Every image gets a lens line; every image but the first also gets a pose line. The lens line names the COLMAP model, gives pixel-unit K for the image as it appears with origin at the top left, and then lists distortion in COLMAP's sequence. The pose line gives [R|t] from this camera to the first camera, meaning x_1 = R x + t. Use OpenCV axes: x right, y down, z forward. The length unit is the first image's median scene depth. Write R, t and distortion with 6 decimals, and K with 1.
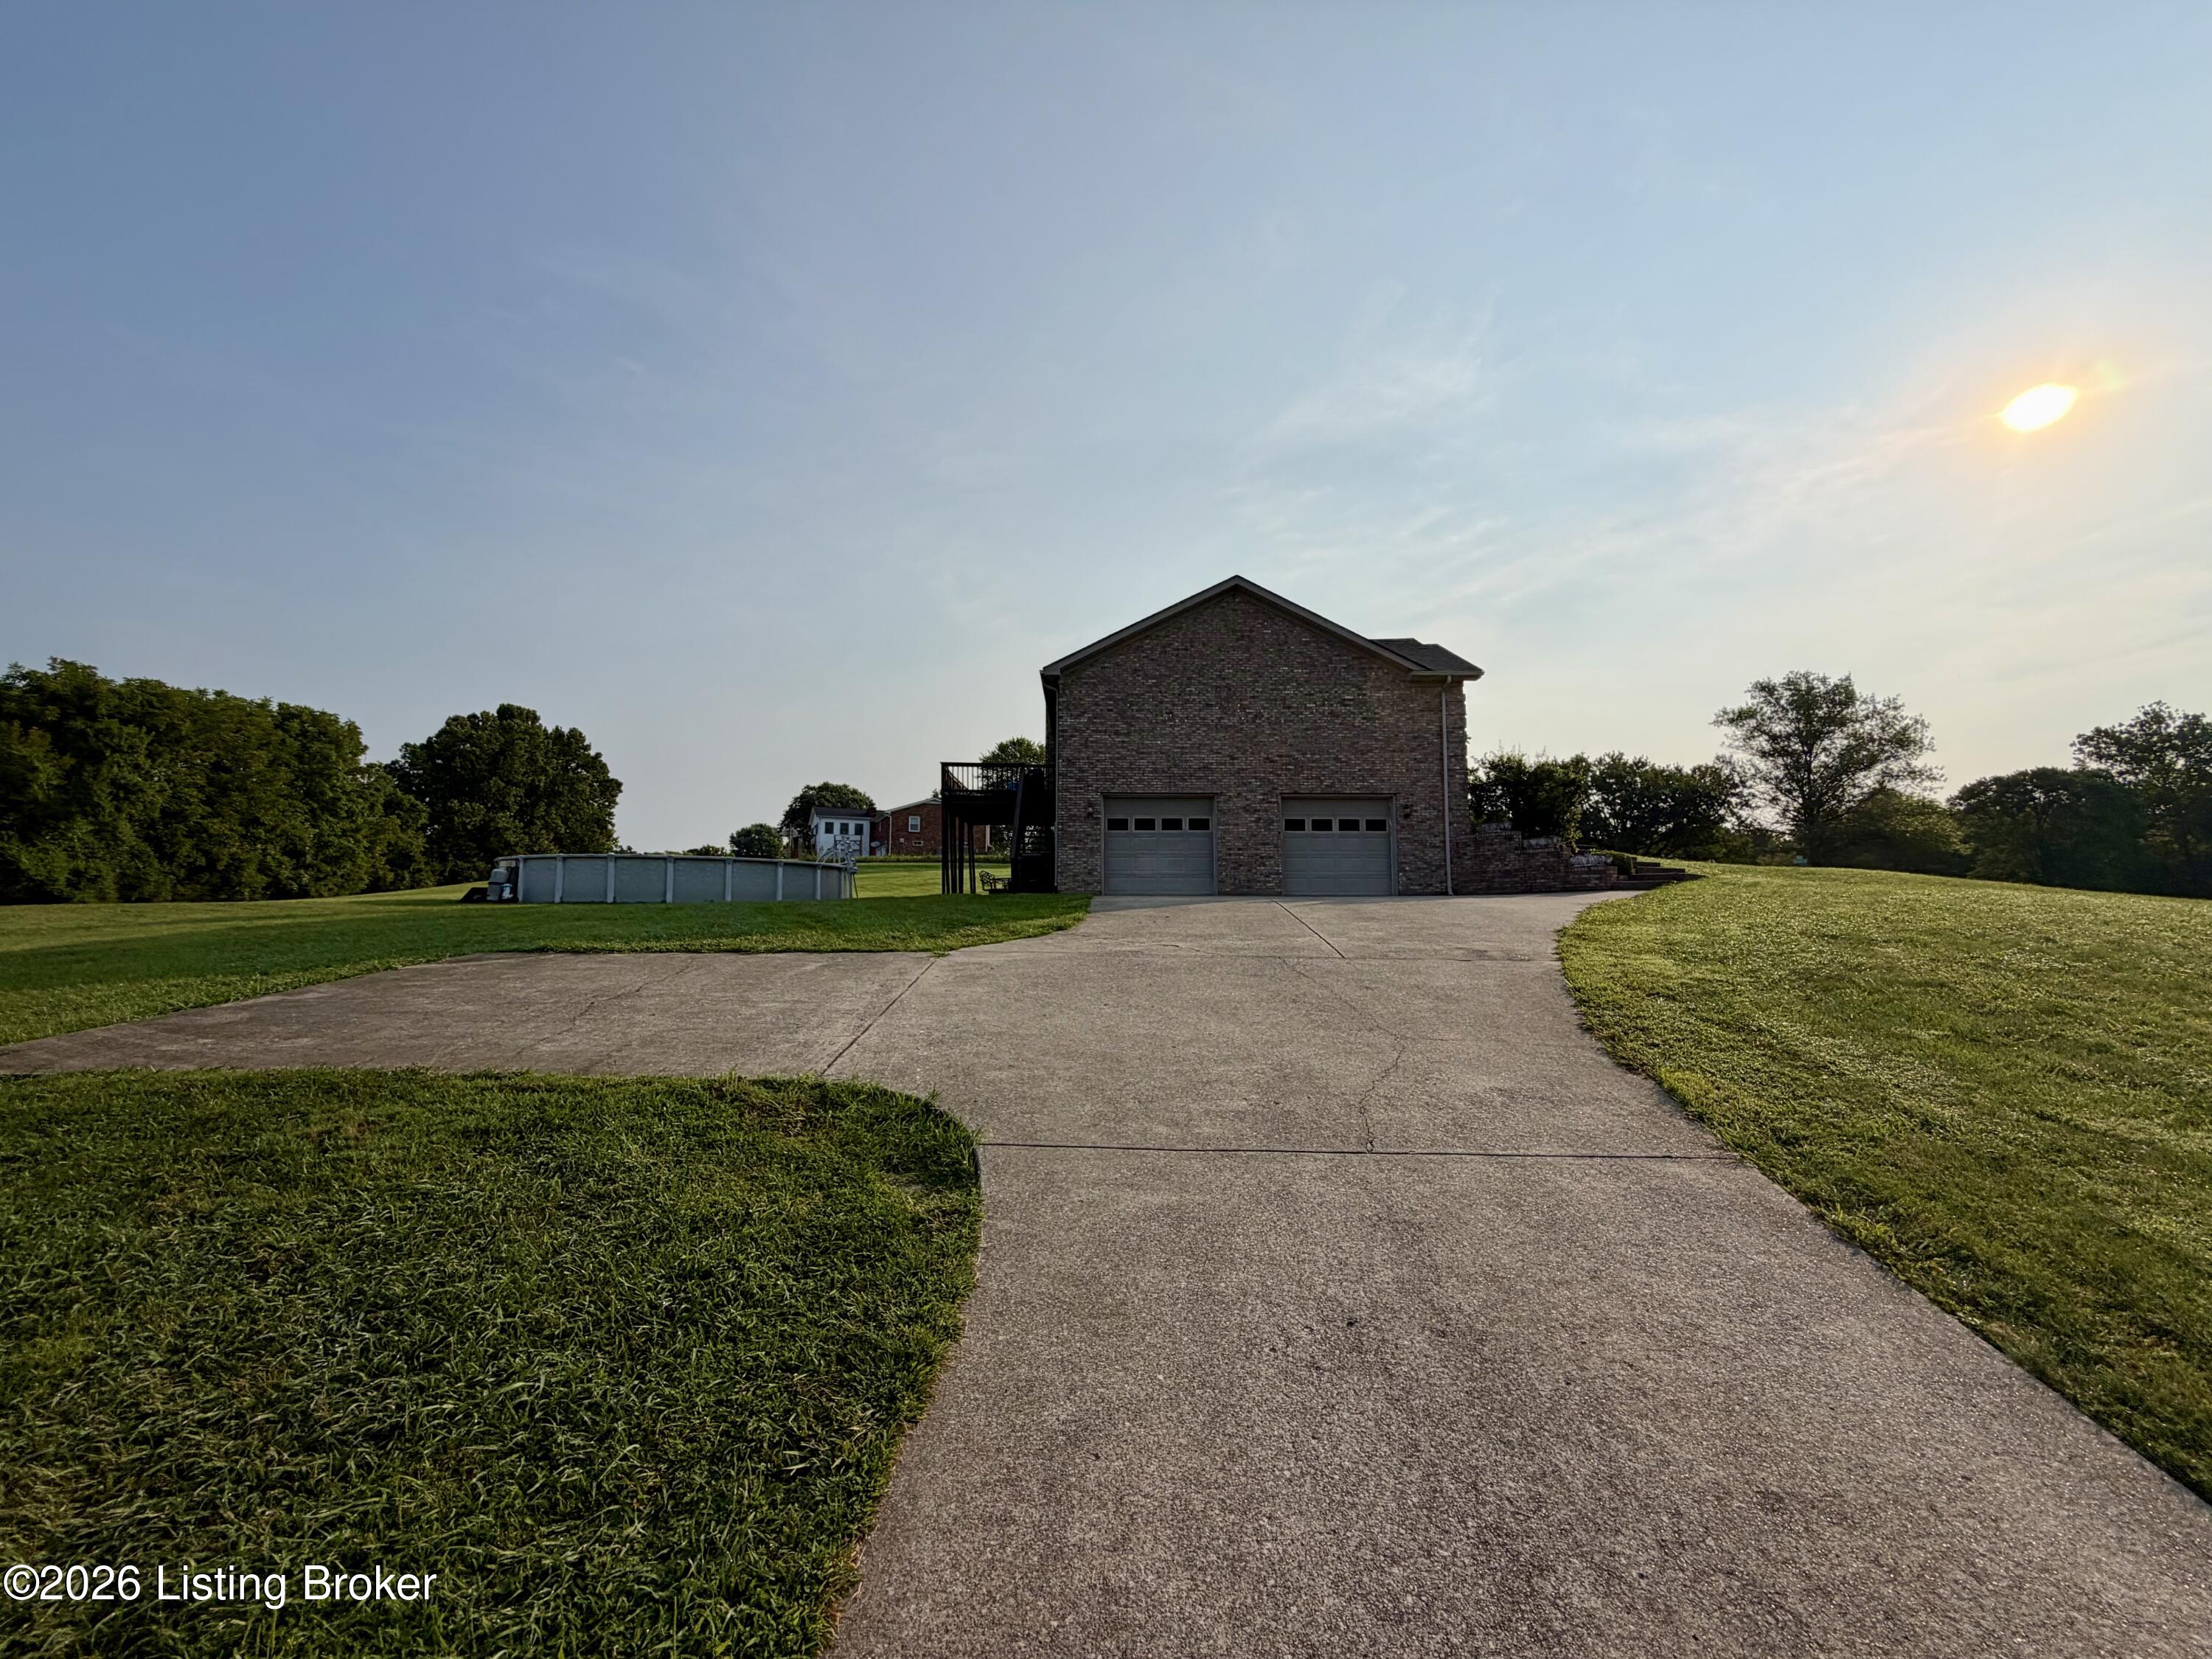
lens RADIAL K [[875.7, 0, 1104.4], [0, 875.7, 840.5], [0, 0, 1]] dist [-0.001351, -0.000091]
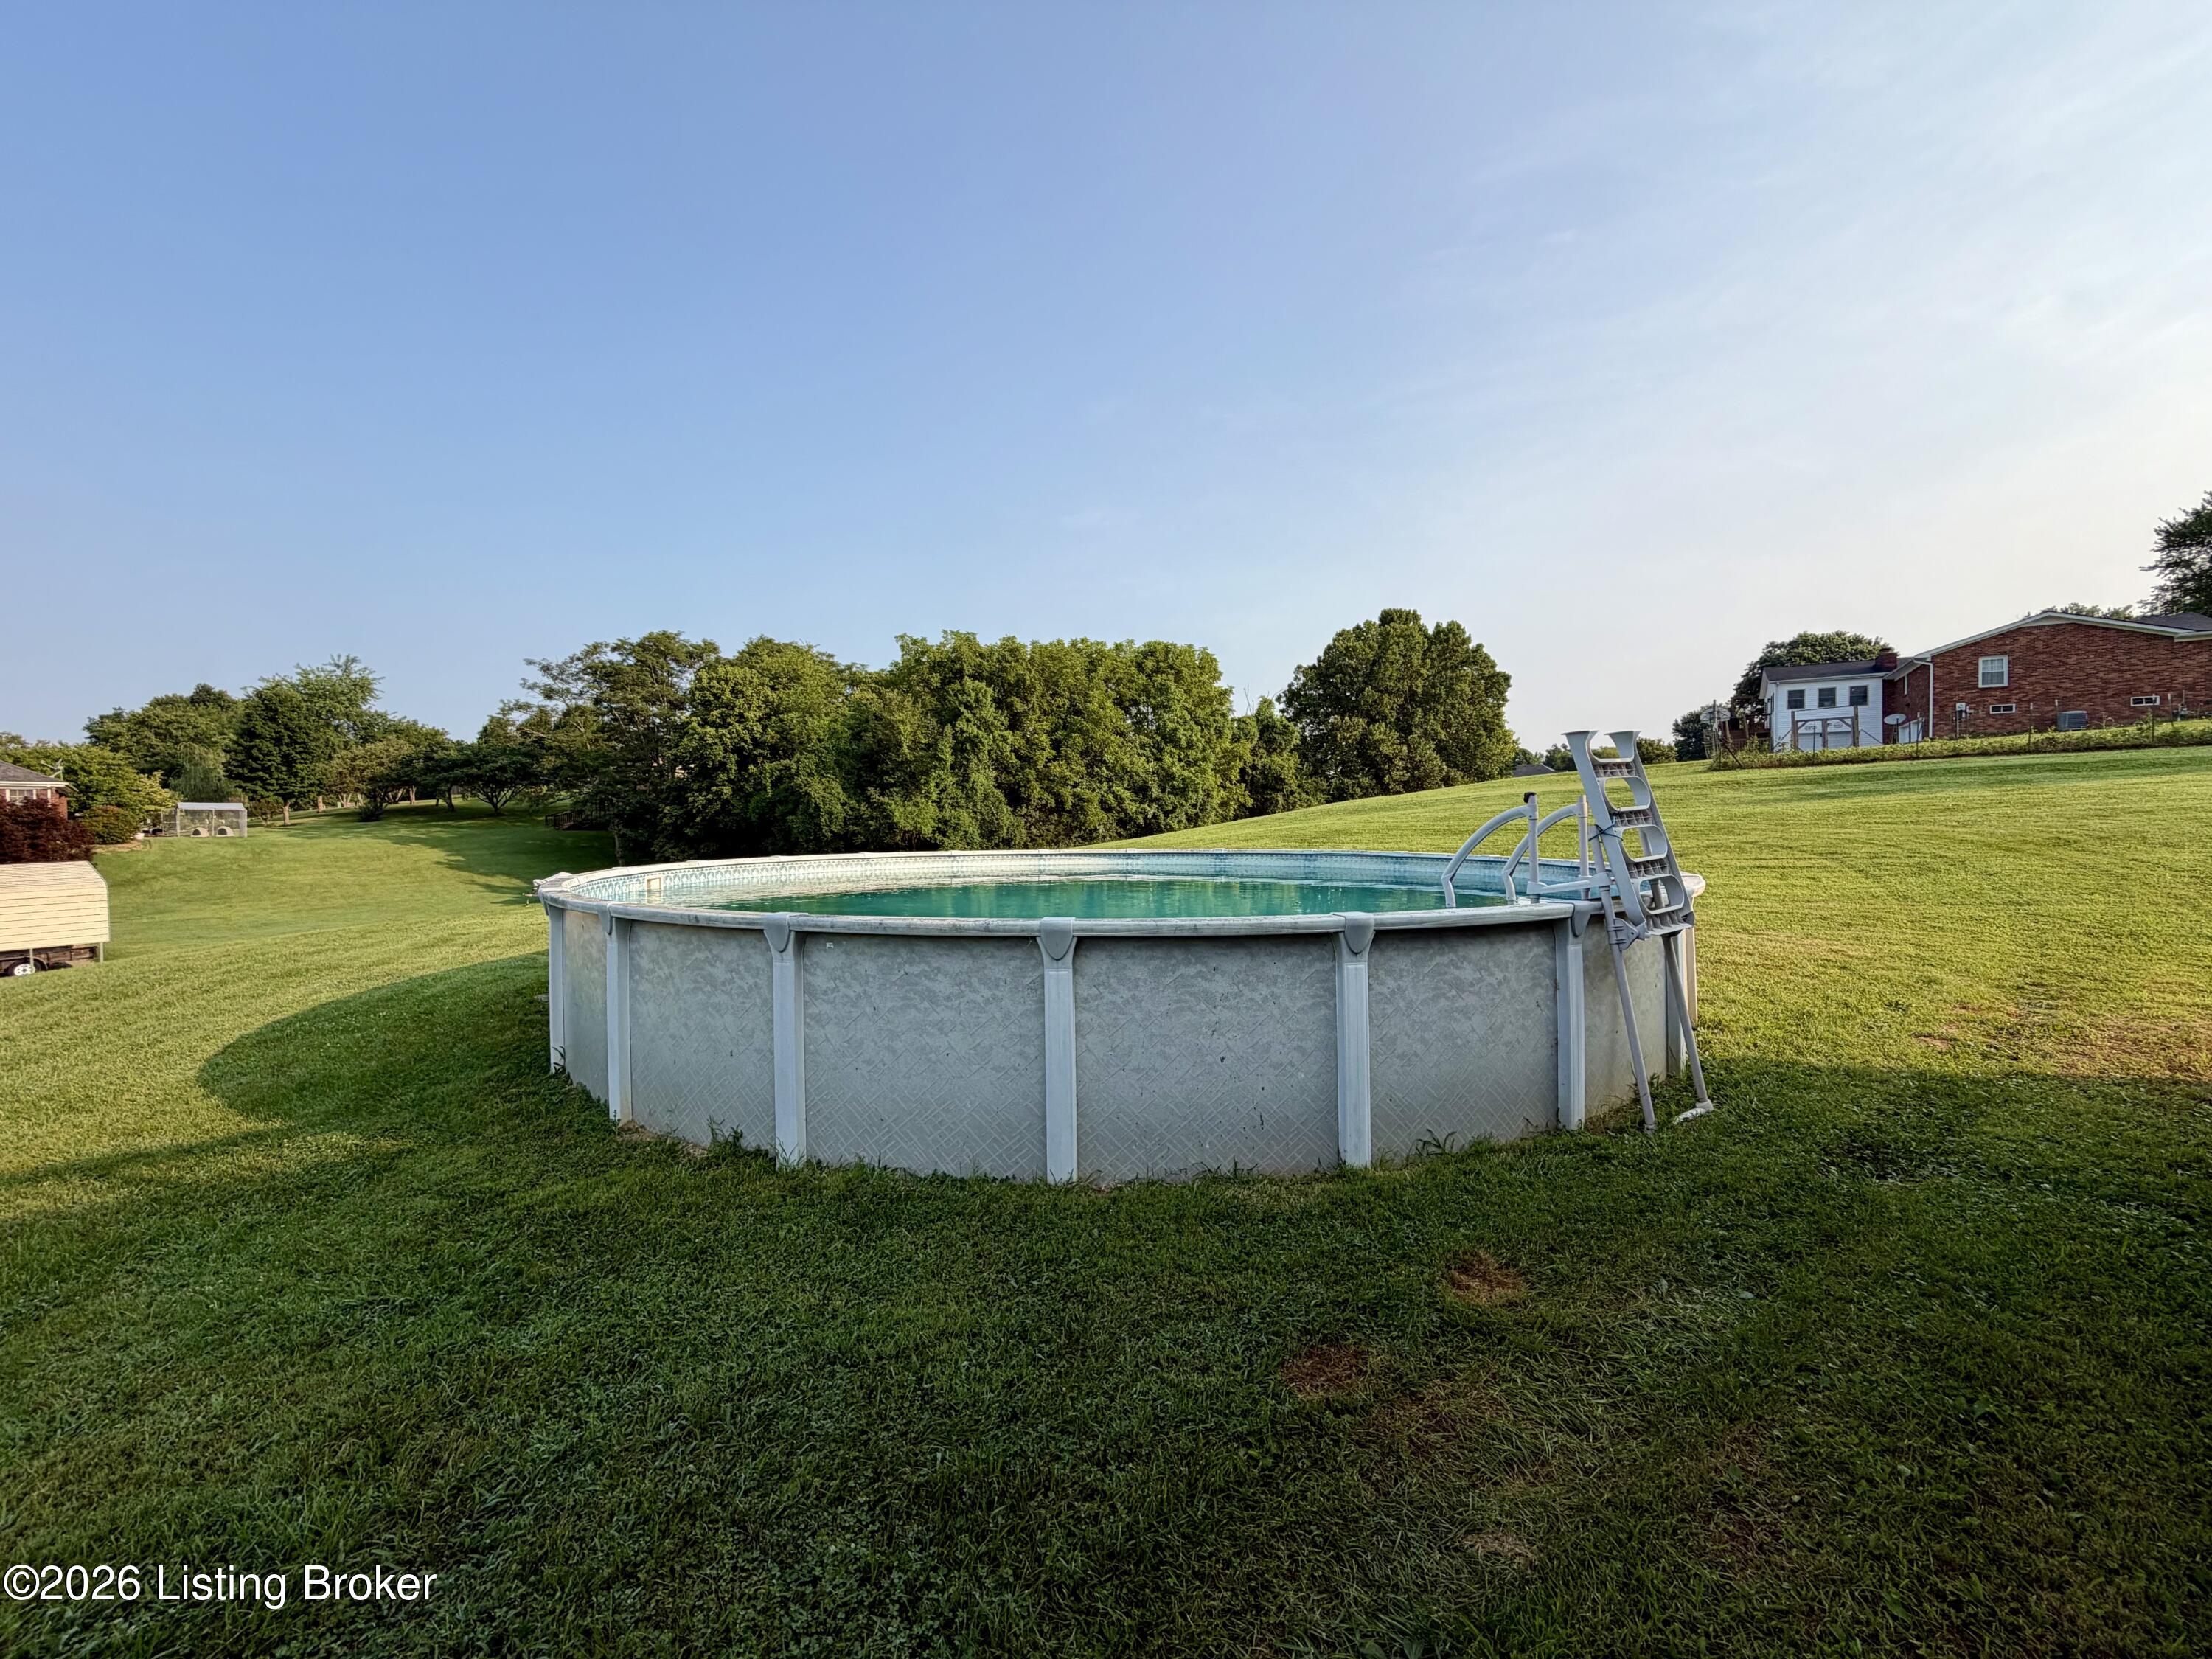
lens RADIAL K [[875.7, 0, 1098.3], [0, 875.7, 825.6], [0, 0, 1]] dist [-0.001351, -0.000091]
pose [[0.538364, 0.001862, -0.842711, -0.131583], [0.083750, 0.994929, 0.055701, -0.003347], [0.838541, -0.100565, 0.535478, 0.540626]]
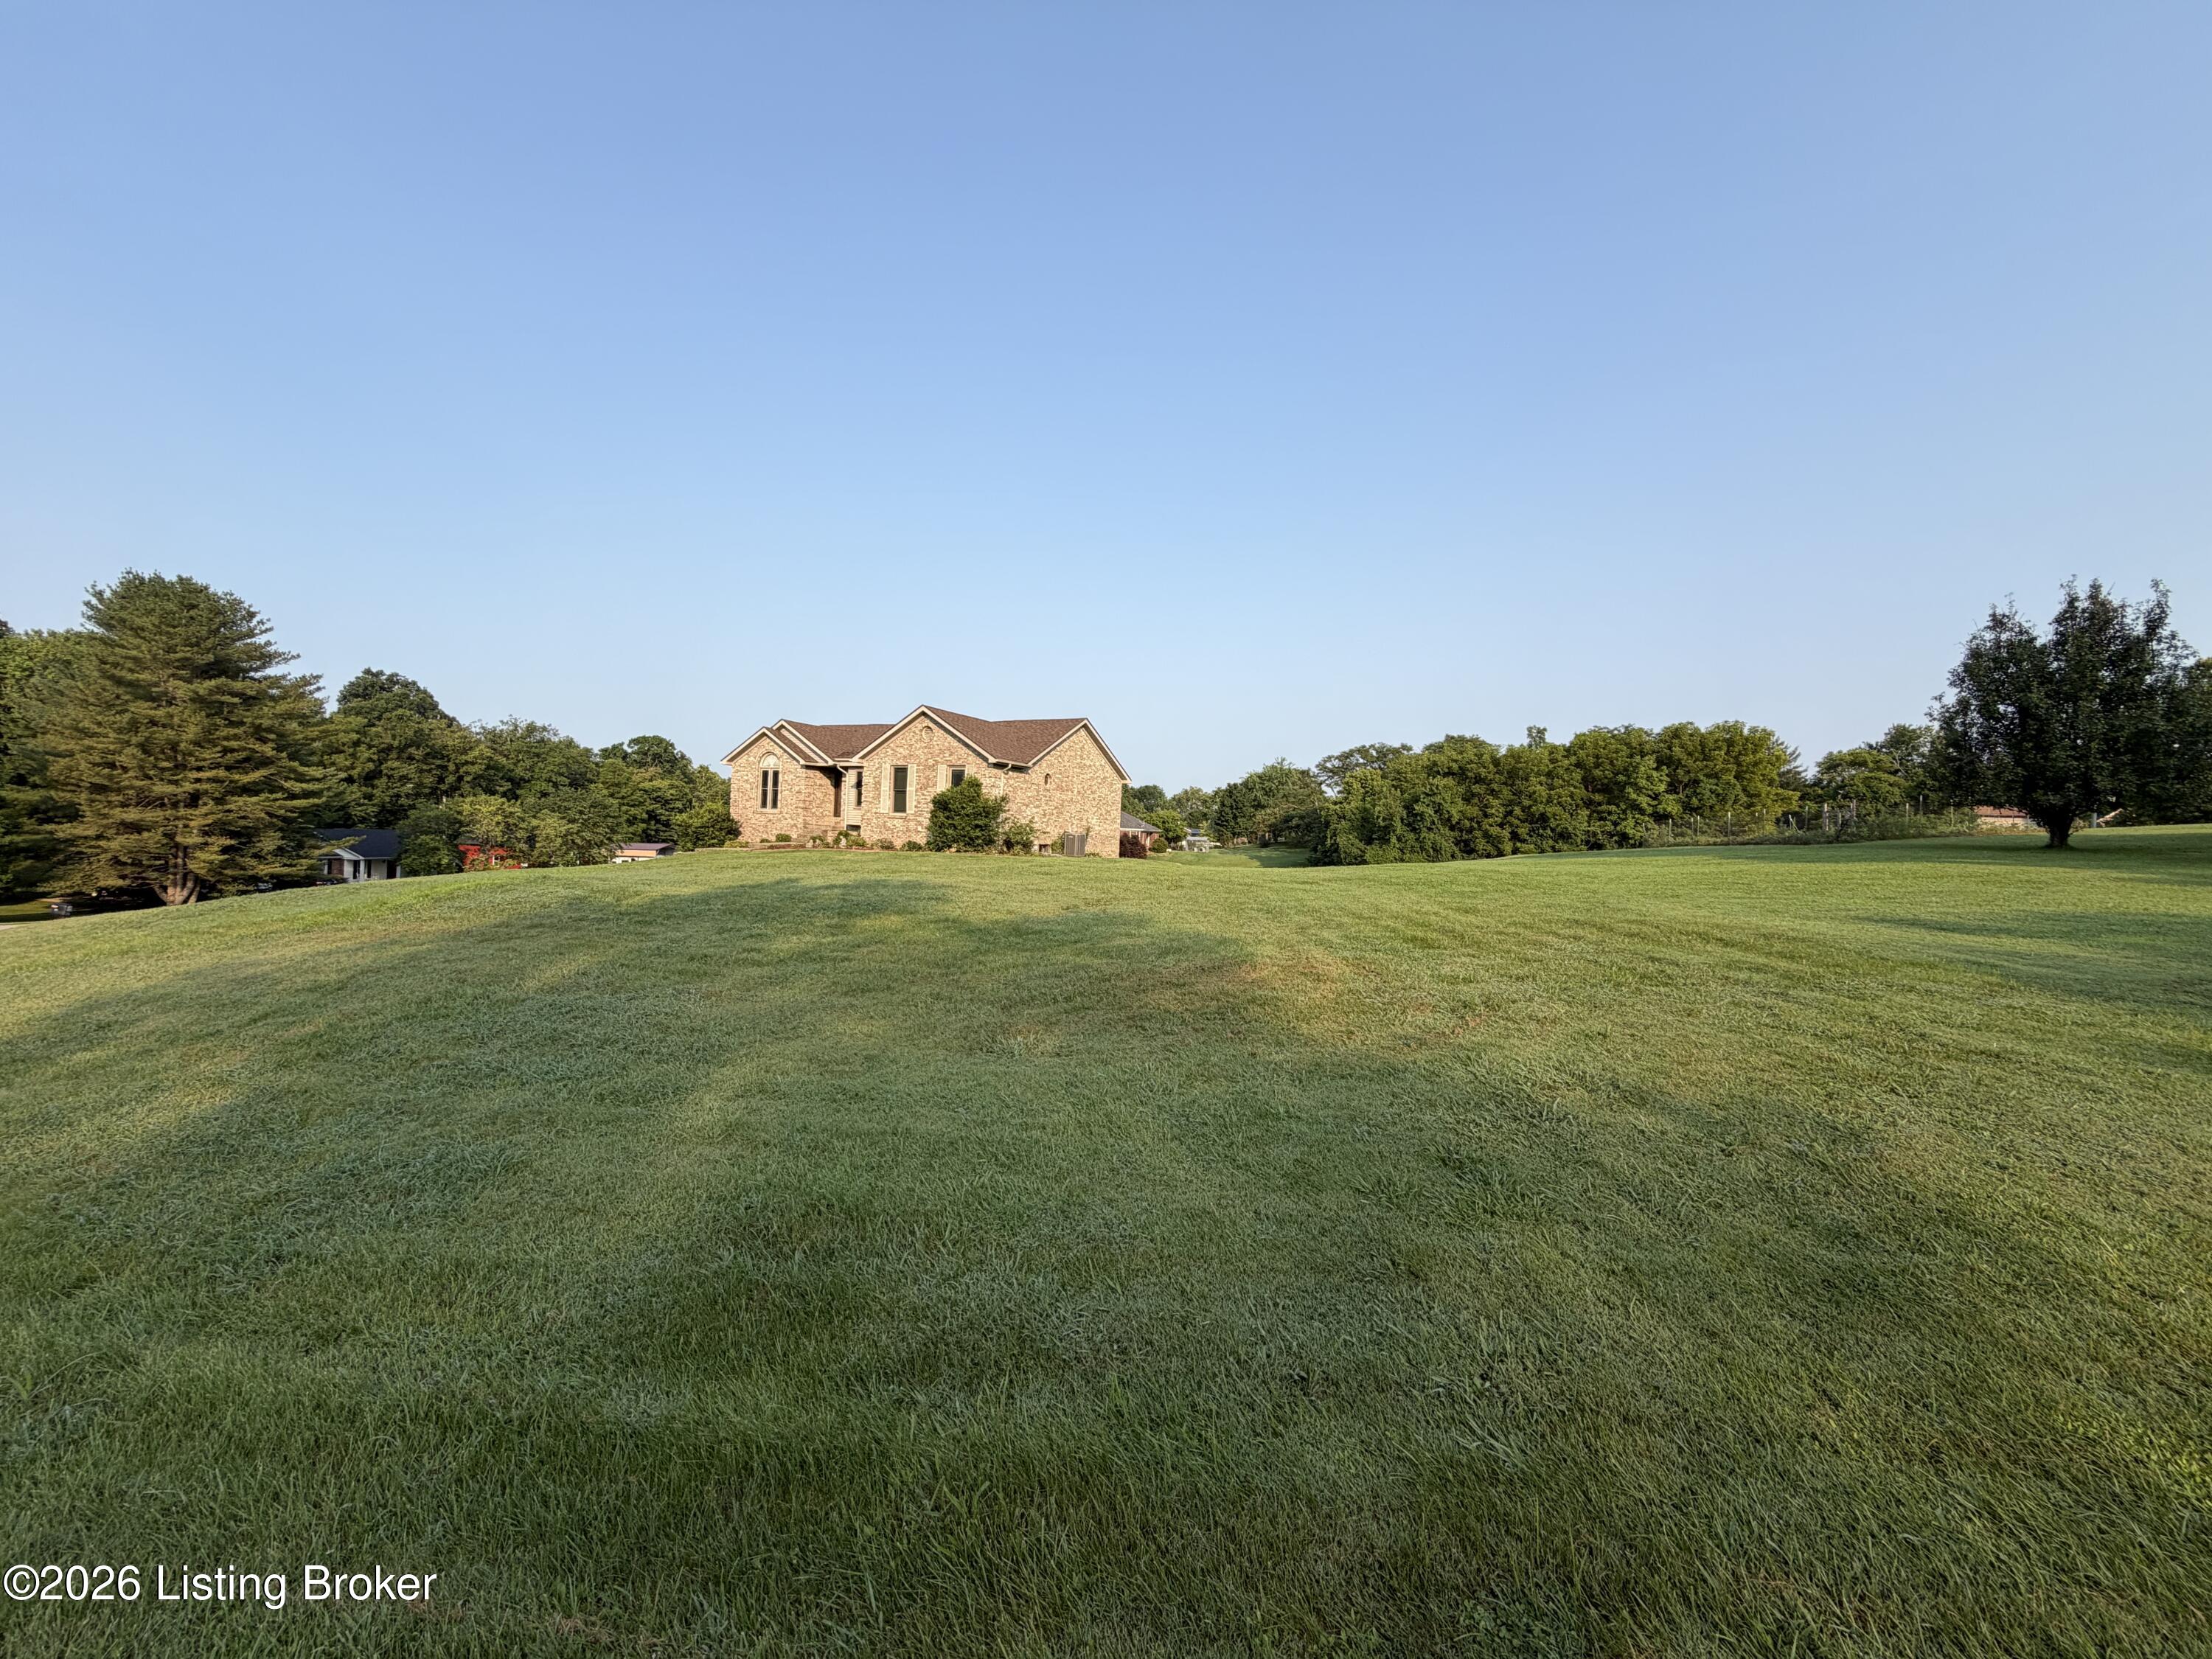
lens RADIAL K [[875.7, 0, 1110.4], [0, 875.7, 827.4], [0, 0, 1]] dist [-0.001351, -0.000091]
pose [[-0.473179, -0.028341, -0.880510, 0.822536], [0.039593, 0.997788, -0.053393, 0.039652], [0.880076, -0.060127, -0.471010, 1.279181]]
